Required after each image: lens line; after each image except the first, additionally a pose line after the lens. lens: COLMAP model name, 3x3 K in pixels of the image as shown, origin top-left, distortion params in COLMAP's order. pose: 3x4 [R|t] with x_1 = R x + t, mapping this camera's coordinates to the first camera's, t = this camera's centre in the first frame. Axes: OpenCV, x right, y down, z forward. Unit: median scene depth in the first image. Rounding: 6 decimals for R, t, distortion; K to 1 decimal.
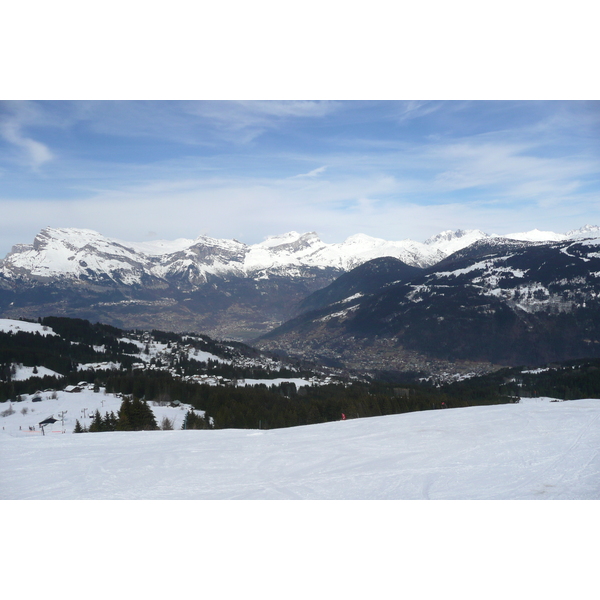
lens RADIAL K [[490.6, 0, 303.8], [0, 490.6, 301.8], [0, 0, 1]] dist [-0.029386, 0.035050]
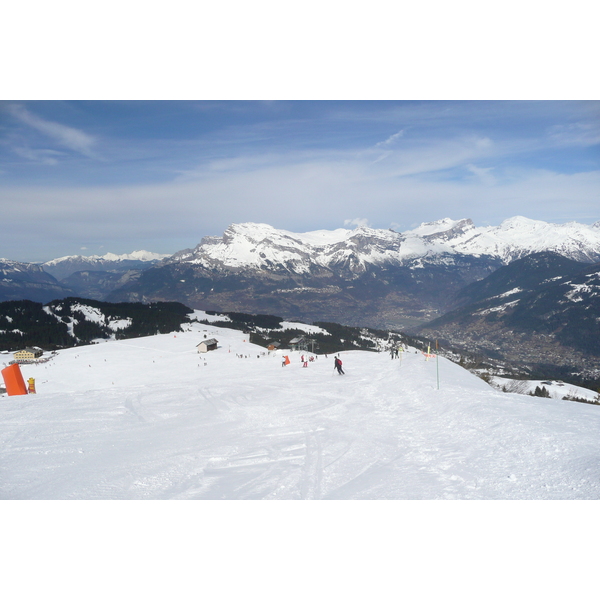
lens RADIAL K [[490.6, 0, 299.4], [0, 490.6, 305.0], [0, 0, 1]] dist [-0.029386, 0.035050]
pose [[0.955177, 0.027188, -0.294784, -0.018979], [-0.013126, 0.998684, 0.049577, -0.020106], [0.295744, -0.043486, 0.954277, -0.112307]]
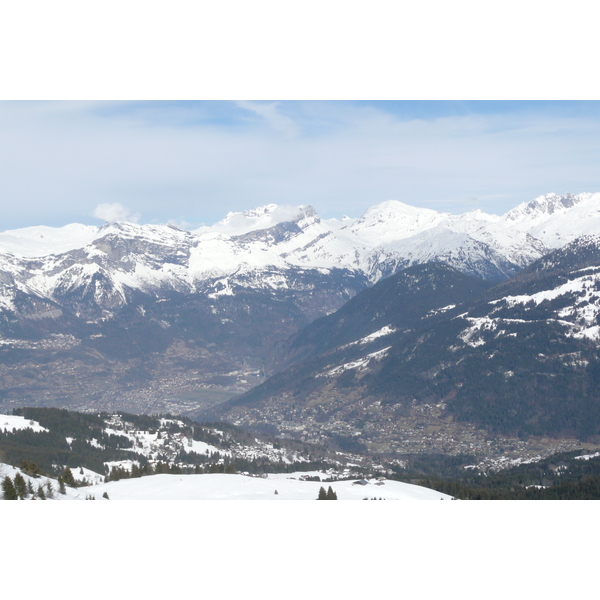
lens RADIAL K [[932.6, 0, 302.6], [0, 932.6, 304.2], [0, 0, 1]] dist [0.048578, 0.000000]
pose [[0.999667, -0.020809, 0.015266, -0.009053], [0.021044, 0.999661, -0.015363, -0.022288], [-0.014941, 0.015679, 0.999765, -0.129700]]
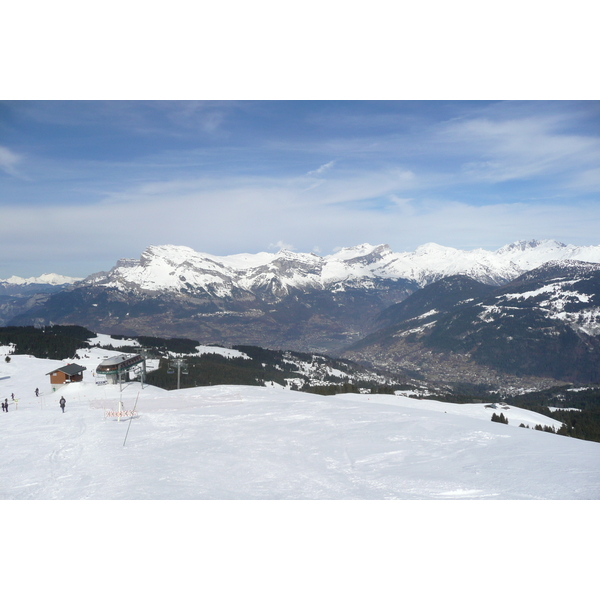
lens RADIAL K [[490.6, 0, 301.7], [0, 490.6, 302.1], [0, 0, 1]] dist [-0.029386, 0.035050]
pose [[0.990322, 0.006850, -0.138623, -0.021384], [-0.007994, 0.999938, -0.007696, -0.017885], [0.138562, 0.008730, 0.990315, -0.095812]]
